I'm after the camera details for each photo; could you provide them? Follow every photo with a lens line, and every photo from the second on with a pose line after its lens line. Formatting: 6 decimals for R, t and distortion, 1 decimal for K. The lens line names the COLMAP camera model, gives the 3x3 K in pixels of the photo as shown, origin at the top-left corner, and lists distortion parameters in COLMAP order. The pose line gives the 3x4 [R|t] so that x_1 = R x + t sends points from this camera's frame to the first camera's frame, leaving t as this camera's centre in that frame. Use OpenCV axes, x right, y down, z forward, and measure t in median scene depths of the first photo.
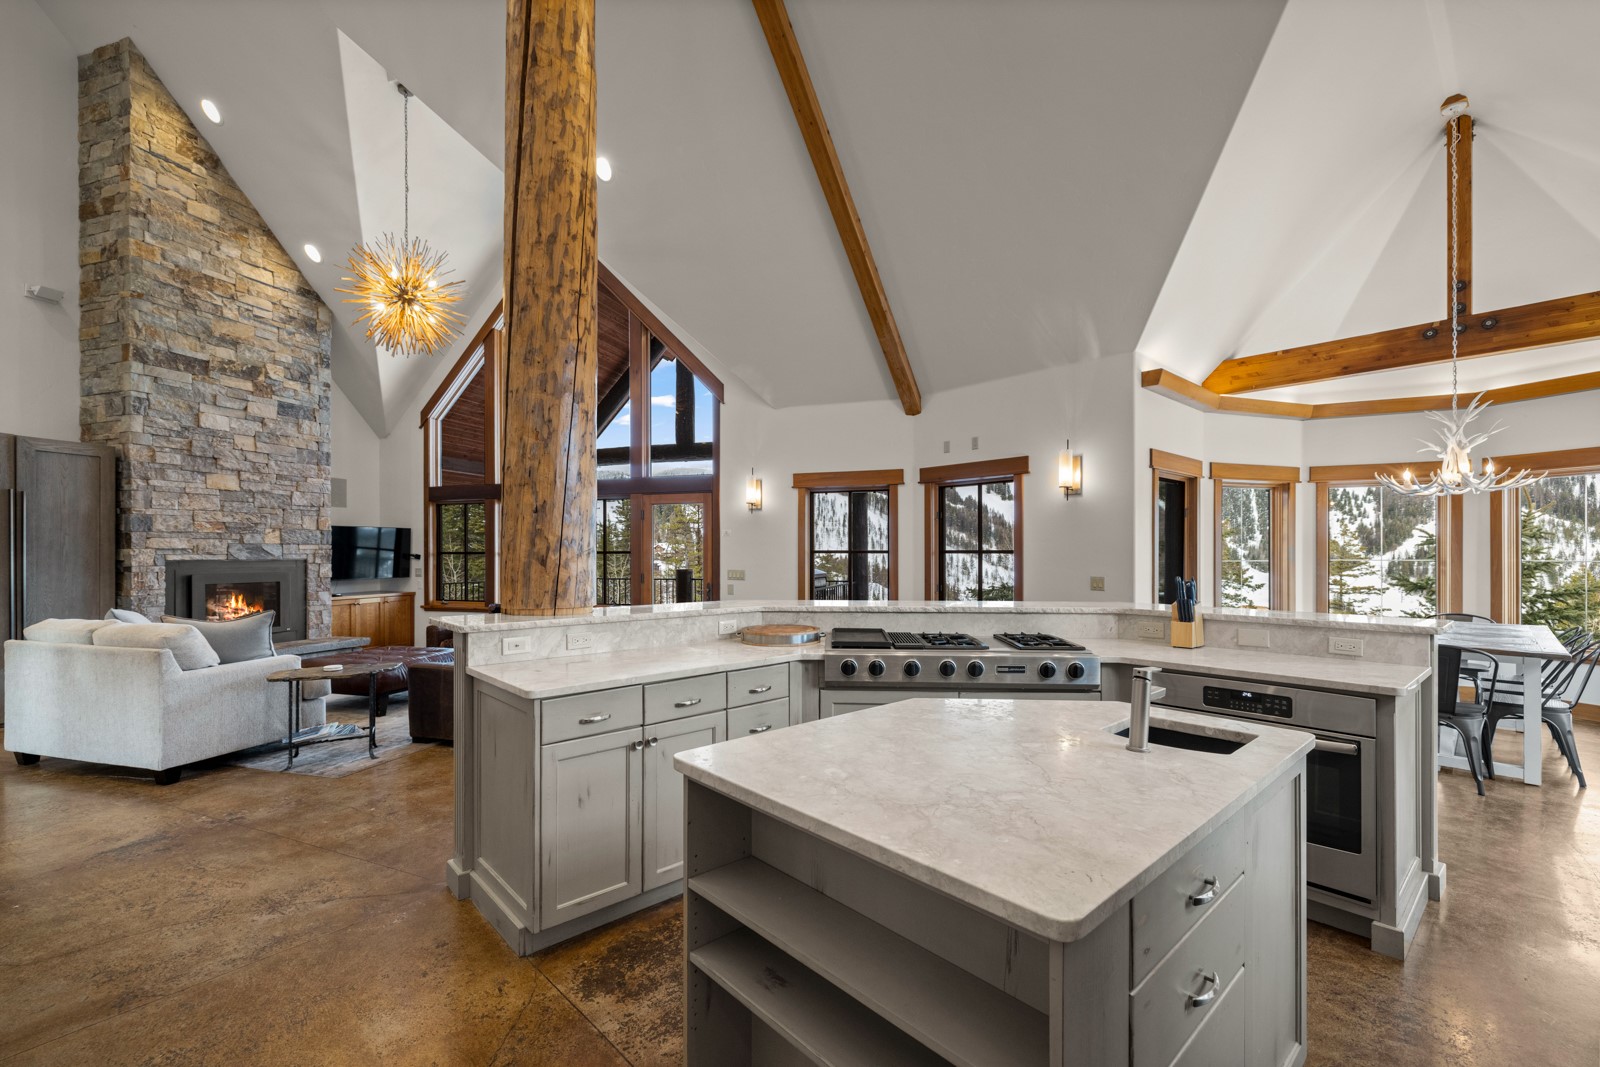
lens RADIAL K [[671.5, 0, 795.9], [0, 671.5, 551.8], [0, 0, 1]] dist [0.000439, -0.000165]
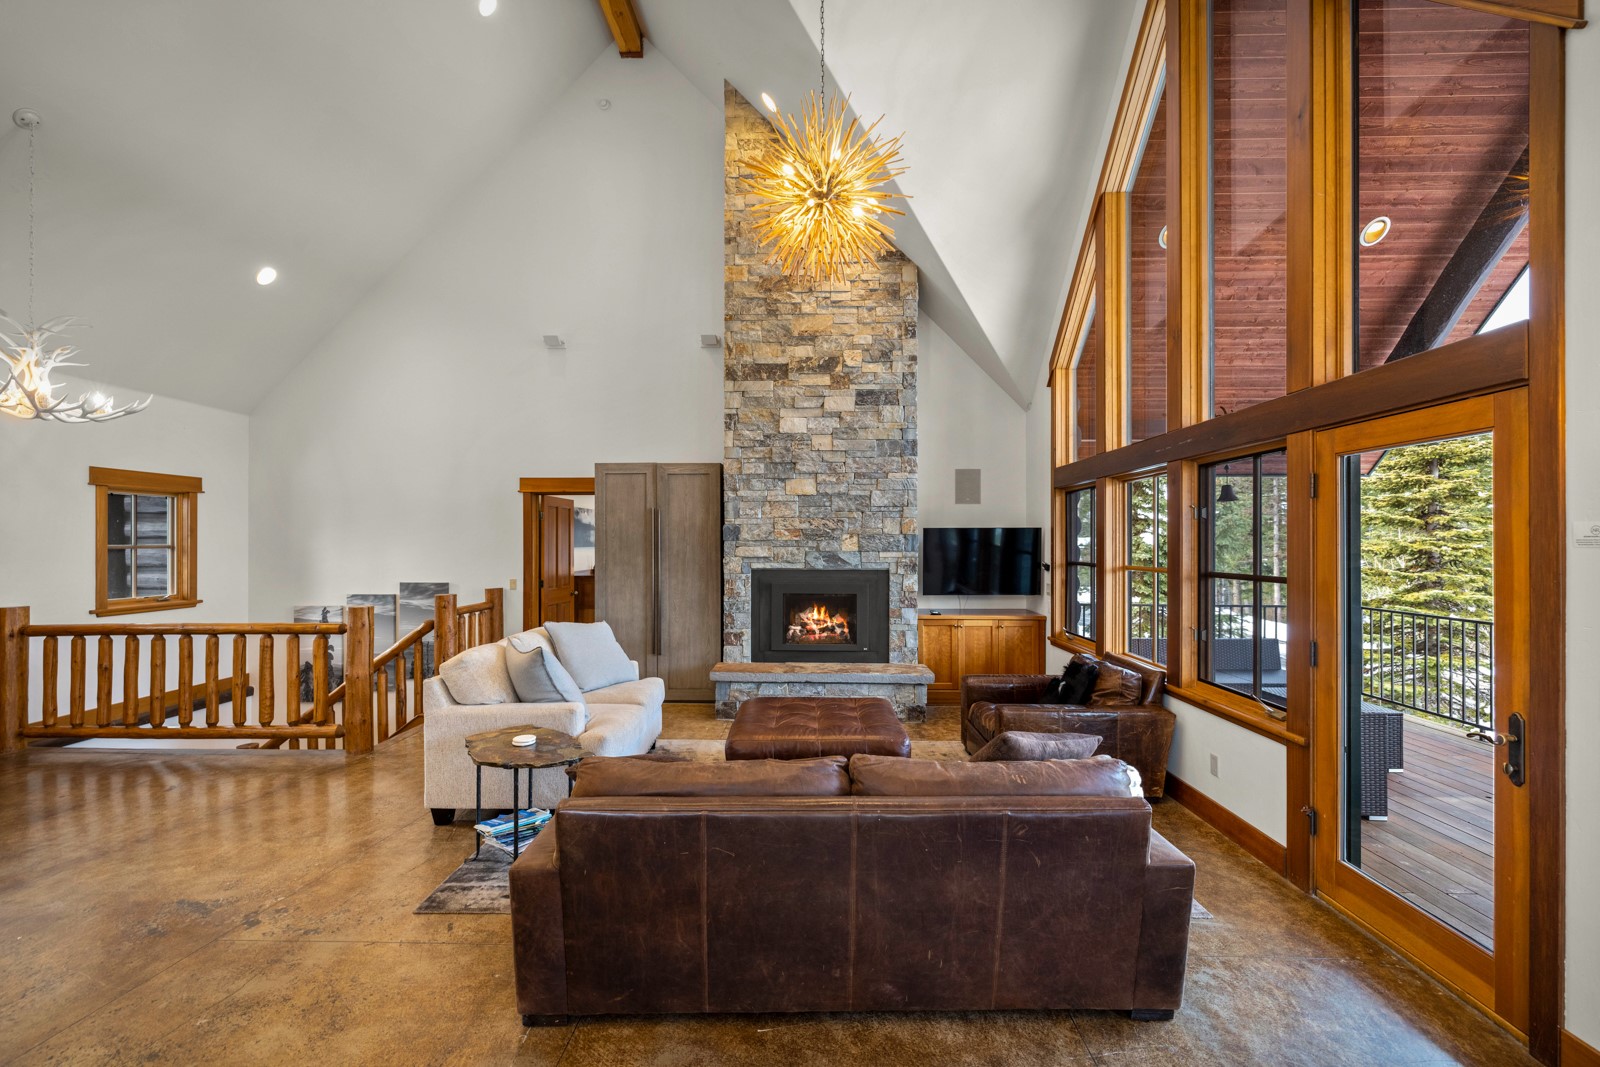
lens RADIAL K [[670.0, 0, 797.7], [0, 670.0, 539.3], [0, 0, 1]] dist [0.001227, -0.000073]
pose [[0.284577, -0.000706, -0.958653, 0.060763], [-0.000667, 0.999999, -0.000935, -0.030163], [0.958653, 0.000906, 0.284576, 0.766524]]
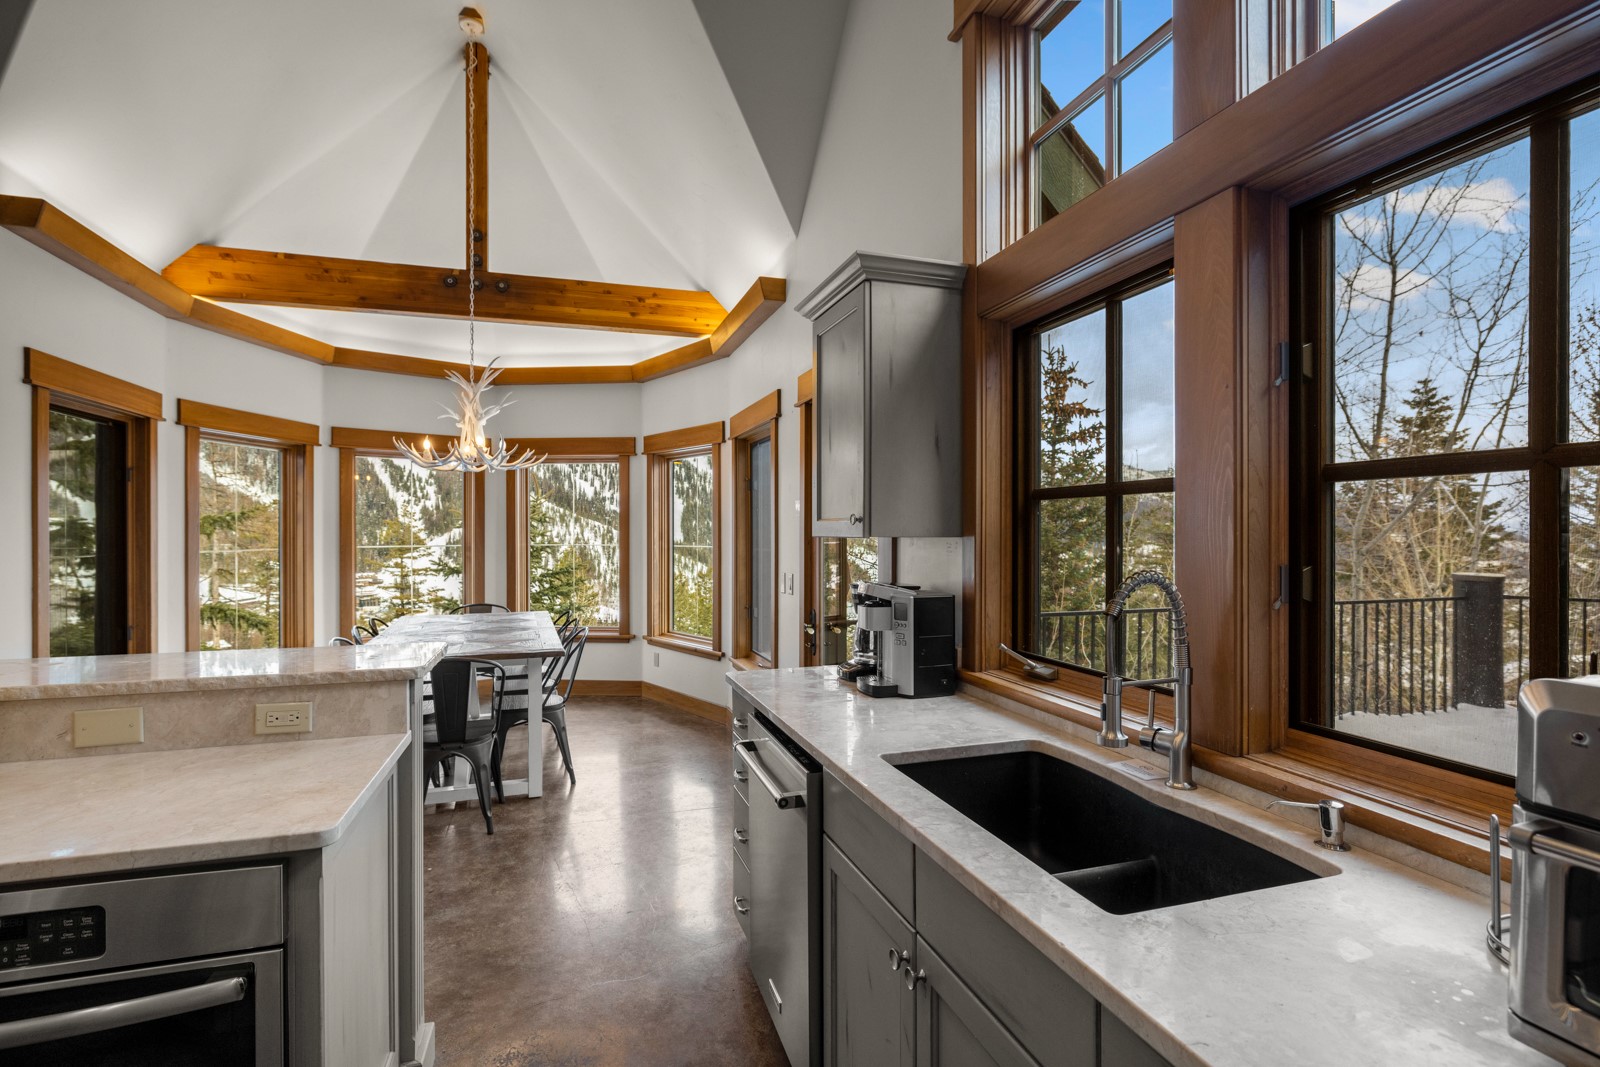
lens RADIAL K [[765.9, 0, 797.5], [0, 765.9, 534.4], [0, 0, 1]] dist [-0.002161, 0.000042]
pose [[0.405561, -0.002182, 0.914065, 0.189942], [0.000714, 0.999998, 0.002070, -0.004617], [-0.914068, -0.000187, 0.405562, 0.165090]]
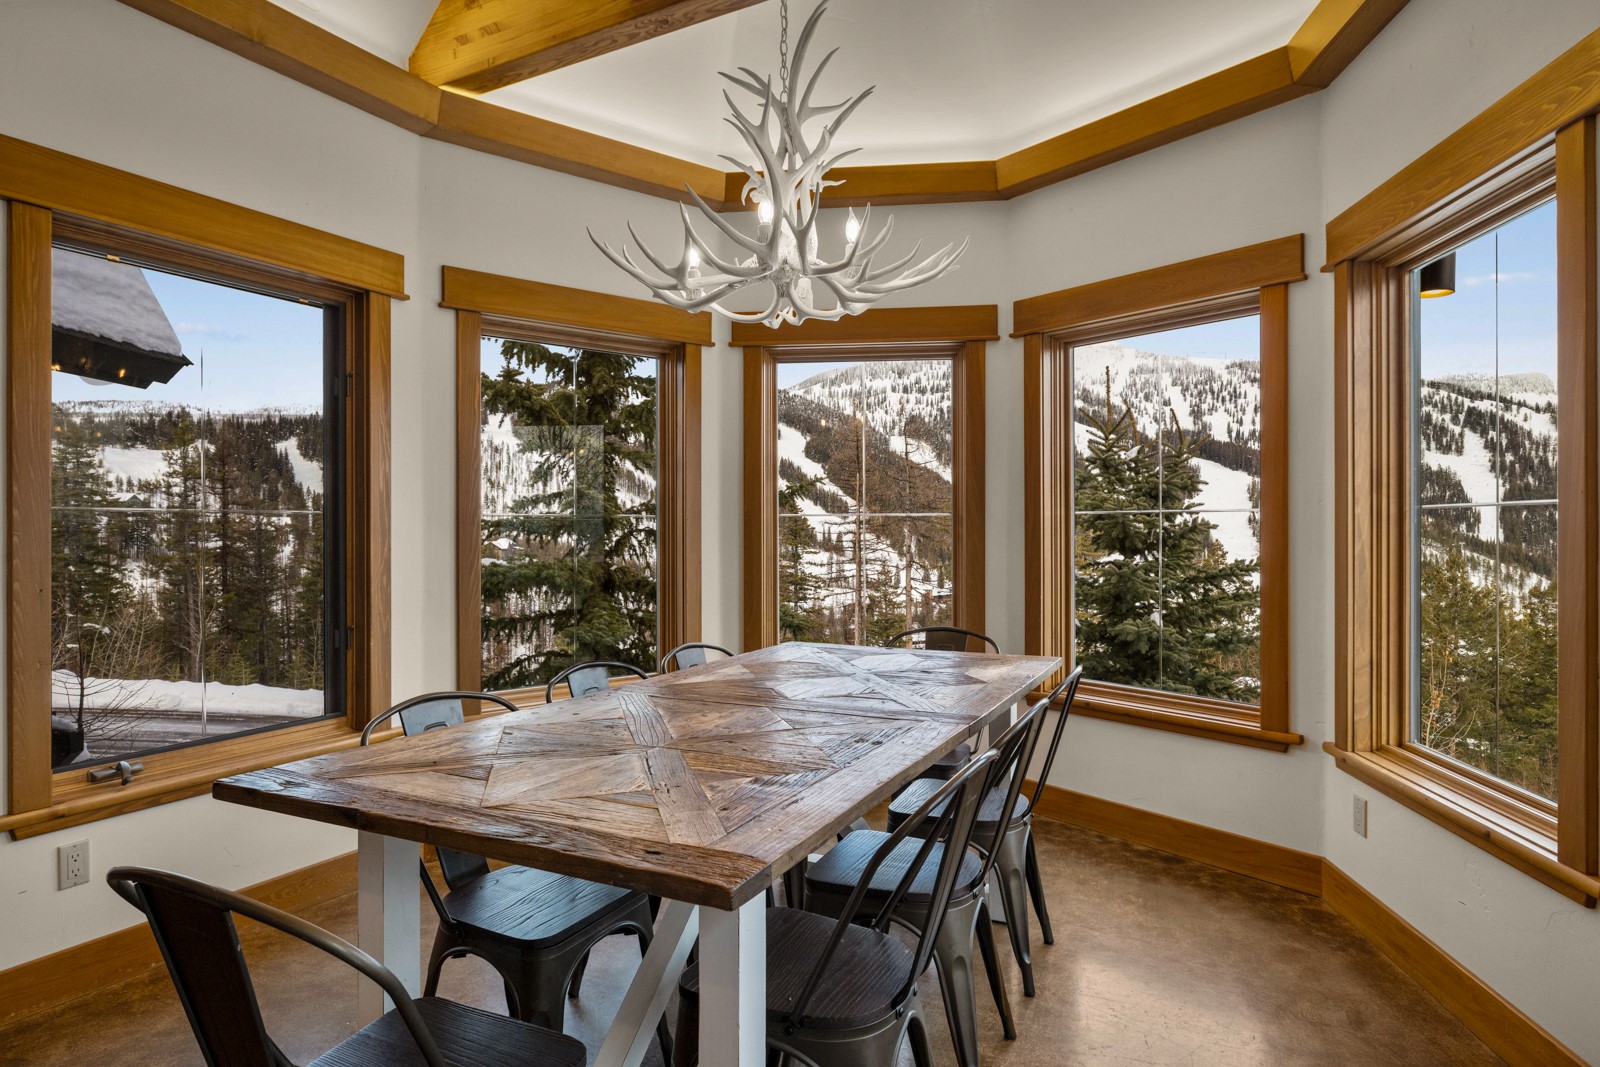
lens RADIAL K [[903.6, 0, 797.7], [0, 903.6, 526.2], [0, 0, 1]] dist [-0.000920, 0.000673]
pose [[0.942270, 0.001092, 0.334853, 0.634329], [-0.000157, 0.999996, -0.002820, 0.023121], [-0.334855, 0.002605, 0.942266, 0.423772]]
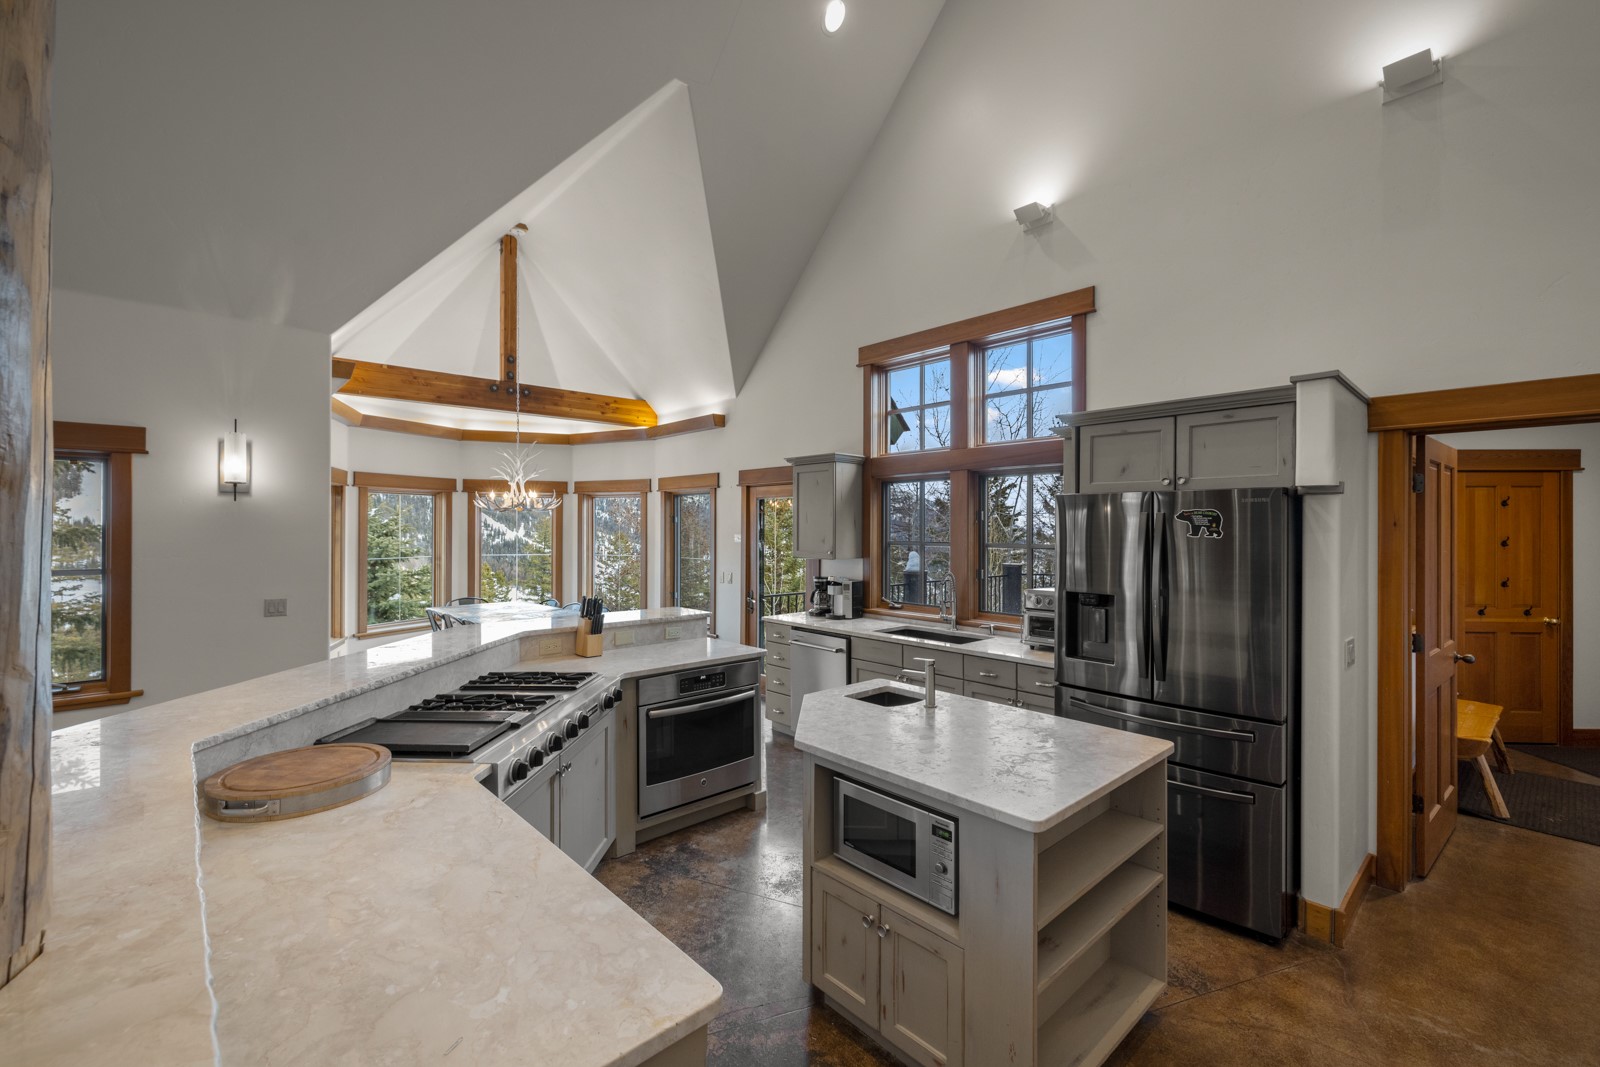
lens RADIAL K [[673.5, 0, 796.4], [0, 673.5, 525.7], [0, 0, 1]] dist [0.002049, 0.000180]
pose [[-0.006594, 0.003953, 0.999970, -0.305392], [-0.001847, 0.999990, -0.003965, -0.041169], [-0.999977, -0.001873, -0.006586, 0.335693]]
